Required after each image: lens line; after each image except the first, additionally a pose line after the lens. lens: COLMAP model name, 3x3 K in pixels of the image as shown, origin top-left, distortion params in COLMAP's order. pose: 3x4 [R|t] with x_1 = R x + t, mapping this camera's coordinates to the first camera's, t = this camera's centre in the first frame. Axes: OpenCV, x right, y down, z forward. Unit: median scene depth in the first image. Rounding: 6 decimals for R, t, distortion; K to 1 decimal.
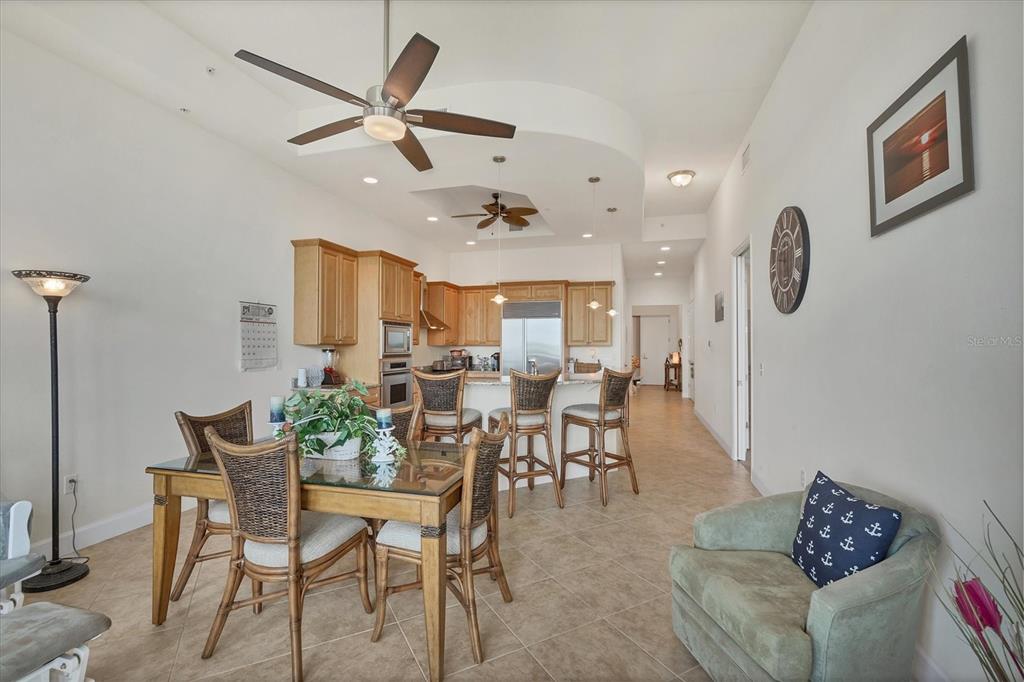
lens RADIAL K [[454.9, 0, 515.5], [0, 454.9, 339.1], [0, 0, 1]] dist [0.002952, -0.000102]
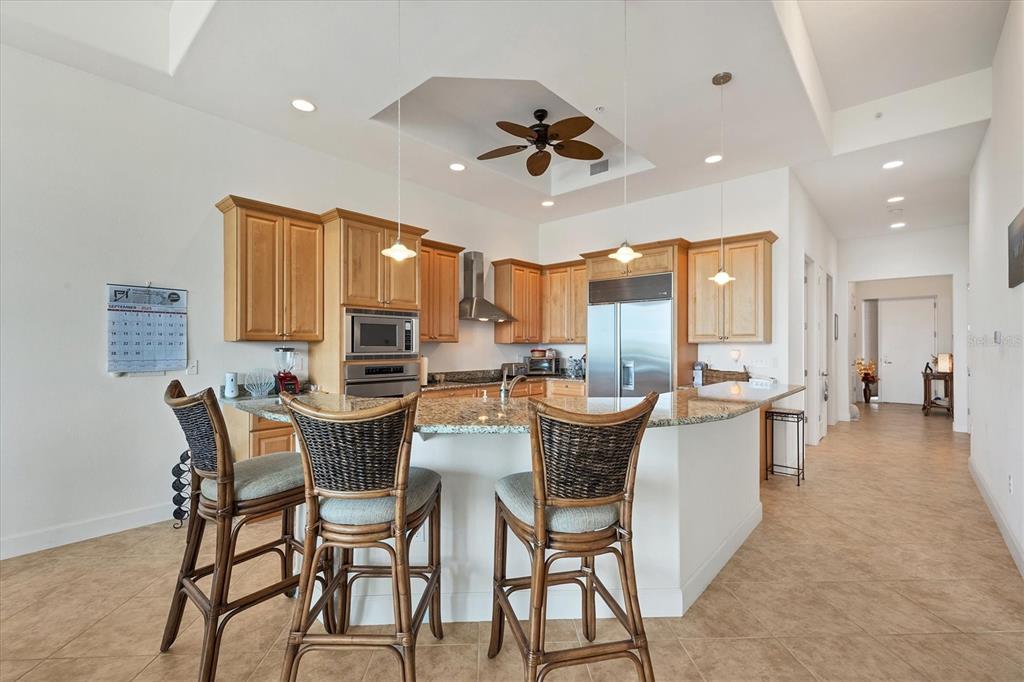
lens RADIAL K [[454.9, 0, 495.7], [0, 454.9, 345.5], [0, 0, 1]] dist [0.002952, -0.000102]
pose [[0.891382, -0.001845, -0.453249, 0.161572], [0.008419, 0.999887, 0.012486, 0.007757], [0.453175, -0.014945, 0.891296, 0.311550]]
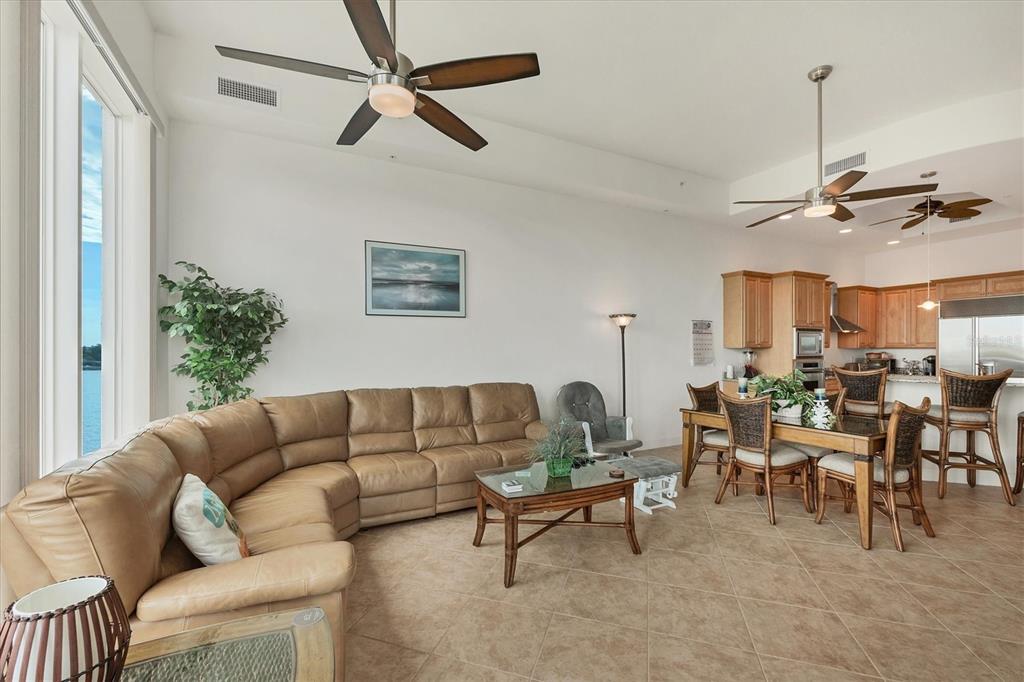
lens RADIAL K [[415.2, 0, 509.9], [0, 415.2, 350.2], [0, 0, 1]] dist [-0.004337, -0.000247]
pose [[0.662798, -0.001003, -0.748797, 0.020585], [0.014739, 0.999823, 0.011707, -0.003819], [0.748653, -0.018795, 0.662695, -0.207354]]
